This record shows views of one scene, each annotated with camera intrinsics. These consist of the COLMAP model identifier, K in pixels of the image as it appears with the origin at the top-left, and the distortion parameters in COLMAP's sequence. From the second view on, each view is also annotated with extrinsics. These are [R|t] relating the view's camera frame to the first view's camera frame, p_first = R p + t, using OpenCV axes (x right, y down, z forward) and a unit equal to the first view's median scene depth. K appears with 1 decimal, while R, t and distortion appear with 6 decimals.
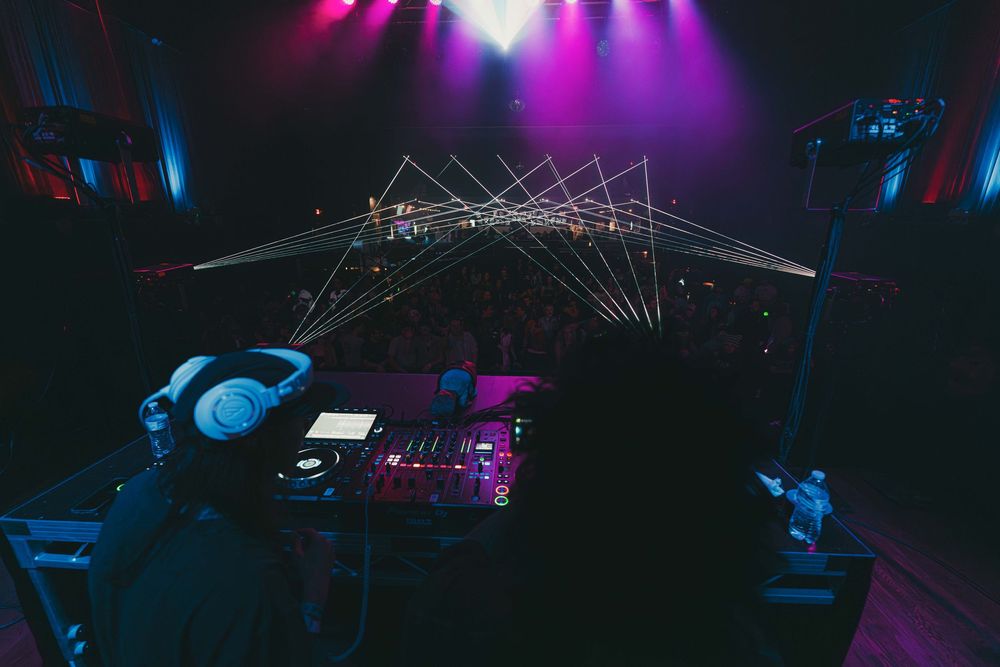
lens RADIAL K [[400.9, 0, 502.2], [0, 400.9, 337.1], [0, 0, 1]] dist [0.002926, -0.000896]
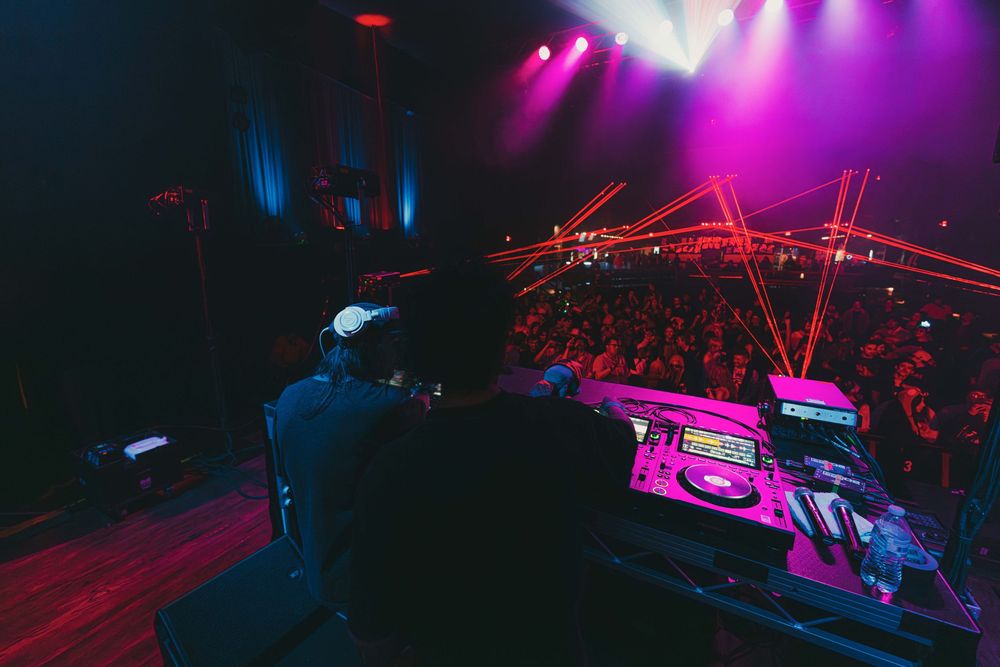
lens RADIAL K [[400.9, 0, 498.0], [0, 400.9, 334.8], [0, 0, 1]] dist [0.002926, -0.000896]
pose [[0.900833, 0.098228, -0.422909, 0.229184], [-0.127342, 0.991008, -0.041069, 0.076469], [0.415072, 0.090850, 0.905241, -0.105455]]
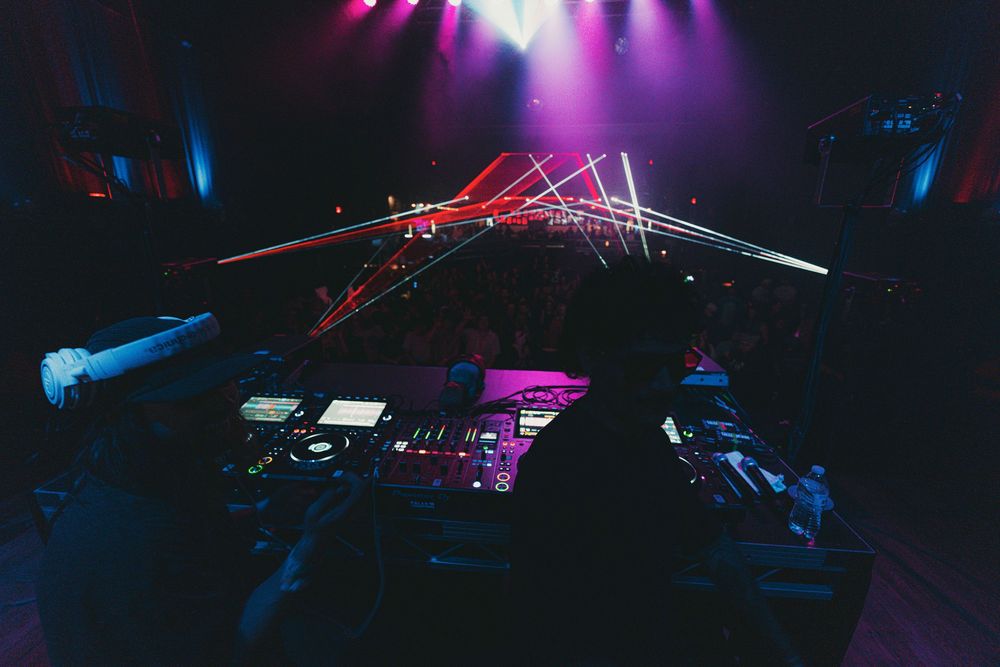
lens RADIAL K [[400.9, 0, 503.7], [0, 400.9, 336.4], [0, 0, 1]] dist [0.002926, -0.000896]
pose [[0.999208, 0.015273, -0.036736, 0.023528], [-0.015249, 0.999883, 0.000914, 0.014830], [0.036746, -0.000353, 0.999325, -0.019008]]
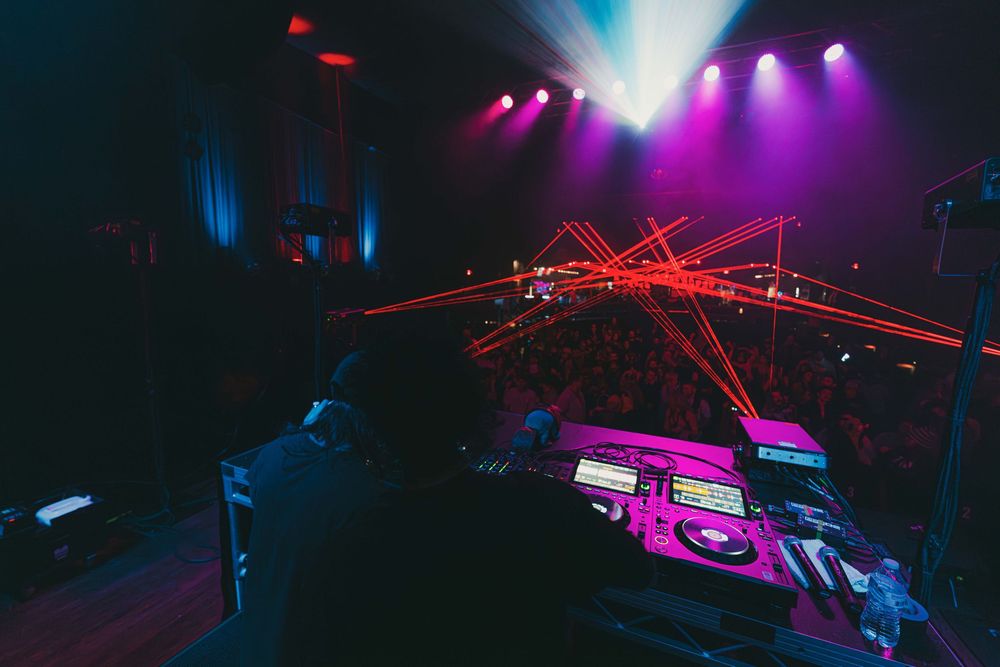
lens RADIAL K [[400.9, 0, 499.9], [0, 400.9, 336.6], [0, 0, 1]] dist [0.002926, -0.000896]
pose [[0.941486, 0.065753, -0.330577, 0.155186], [-0.113683, 0.985264, -0.127796, 0.040545], [0.317303, 0.157899, 0.935087, -0.119083]]
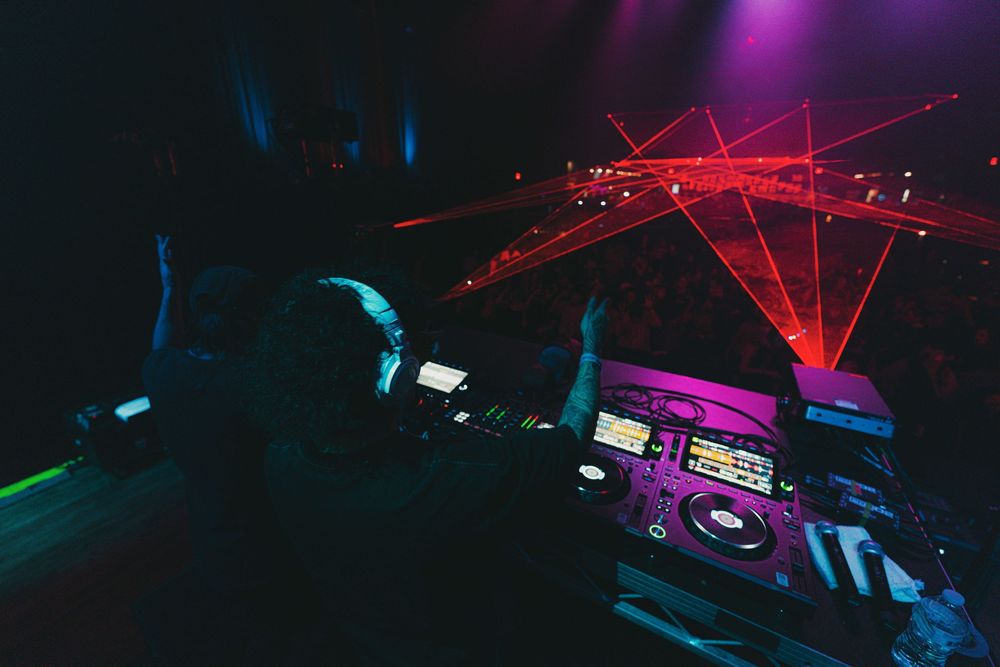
lens RADIAL K [[400.9, 0, 499.8], [0, 400.9, 334.6], [0, 0, 1]] dist [0.002926, -0.000896]
pose [[0.891388, 0.168858, -0.420612, 0.206114], [-0.136626, 0.984949, 0.105870, -0.041207], [0.432159, -0.036904, 0.901042, 0.045665]]
